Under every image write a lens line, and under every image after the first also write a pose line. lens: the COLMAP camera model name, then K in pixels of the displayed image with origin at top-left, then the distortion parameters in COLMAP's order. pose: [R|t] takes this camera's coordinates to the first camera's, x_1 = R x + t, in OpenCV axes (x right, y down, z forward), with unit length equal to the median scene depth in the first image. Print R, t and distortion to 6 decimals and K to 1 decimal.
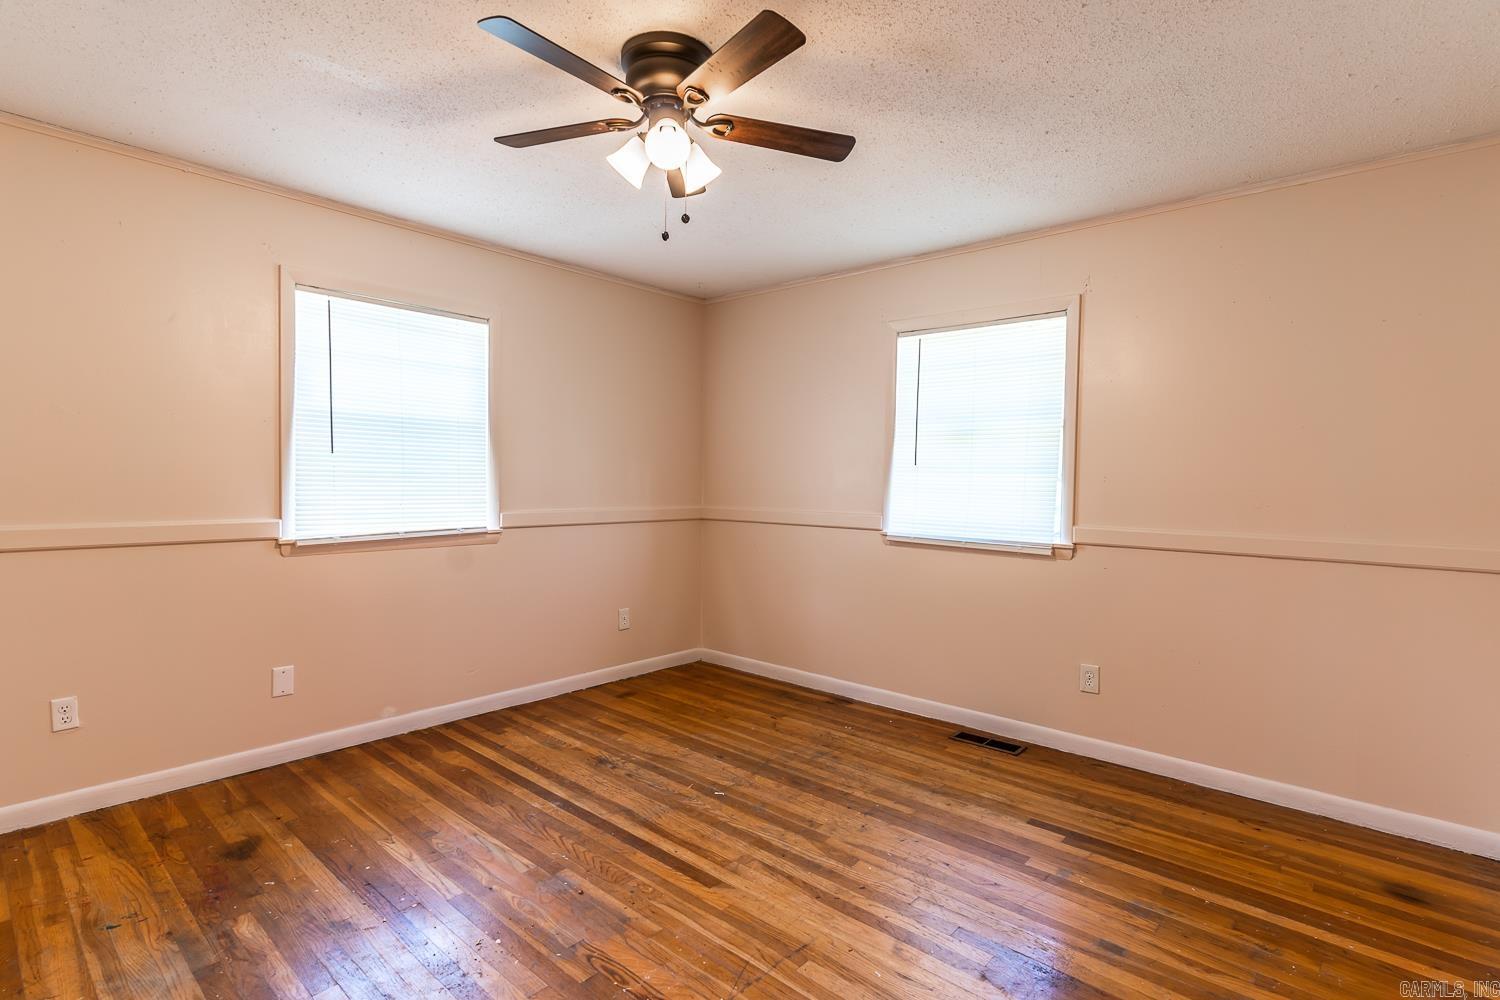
lens RADIAL K [[725.8, 0, 754.2], [0, 725.8, 498.5], [0, 0, 1]] dist [0.002979, 0.000426]
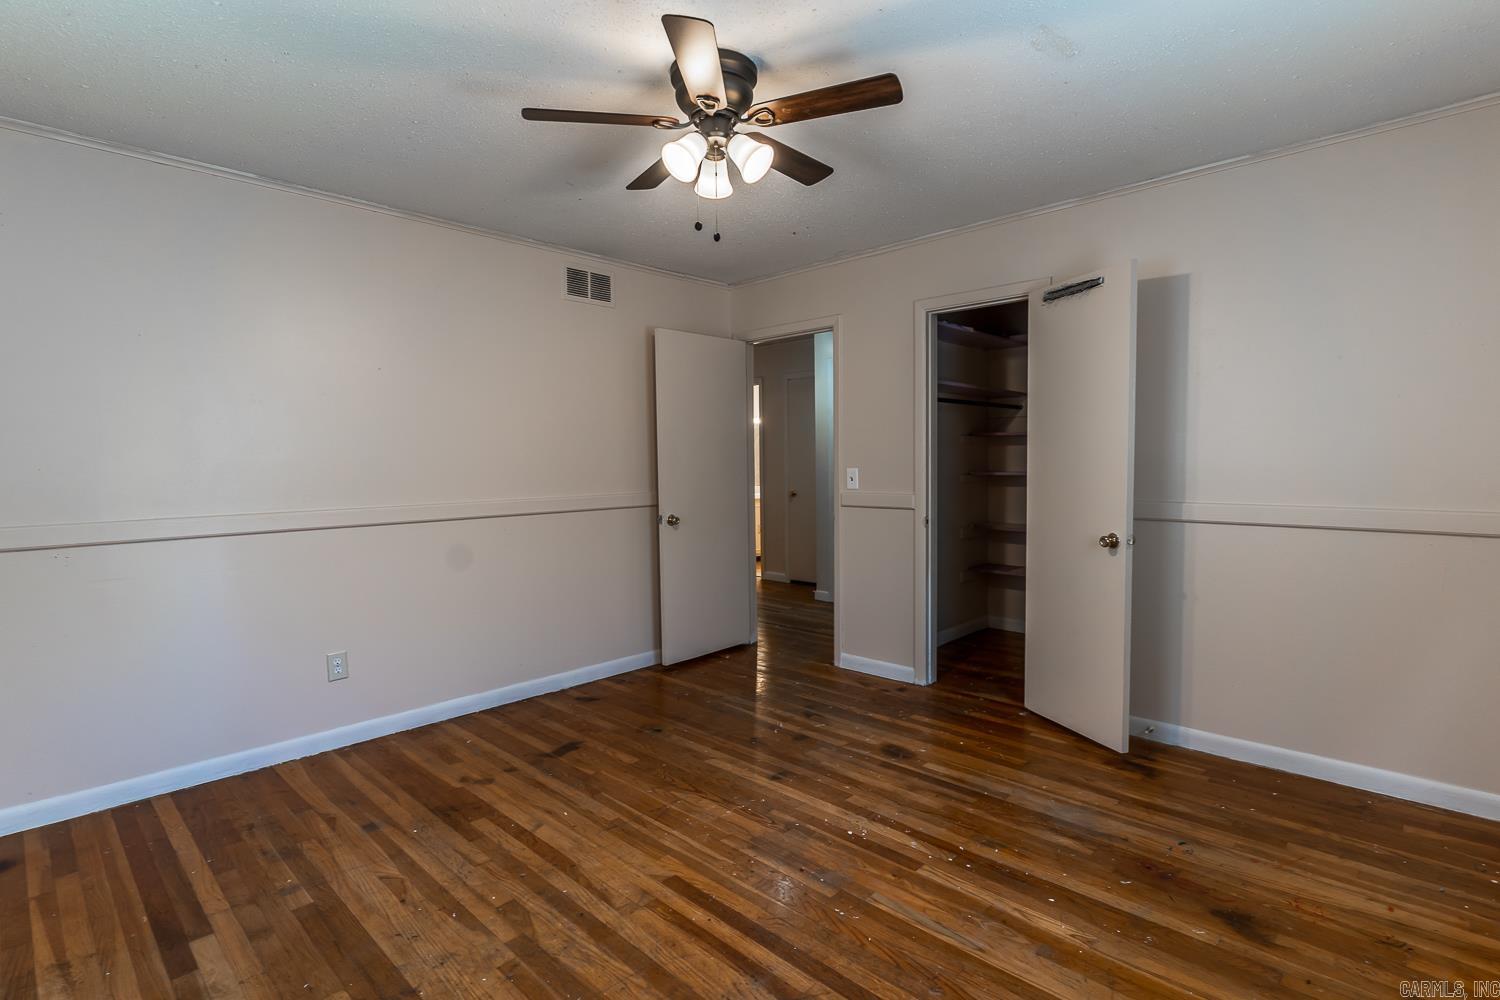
lens RADIAL K [[725.8, 0, 751.0], [0, 725.8, 500.5], [0, 0, 1]] dist [0.002979, 0.000426]
pose [[-0.998961, -0.005439, 0.045254, -0.199212], [-0.001270, 0.995791, 0.091646, -0.063677], [-0.045562, 0.091494, -0.994763, 1.864095]]
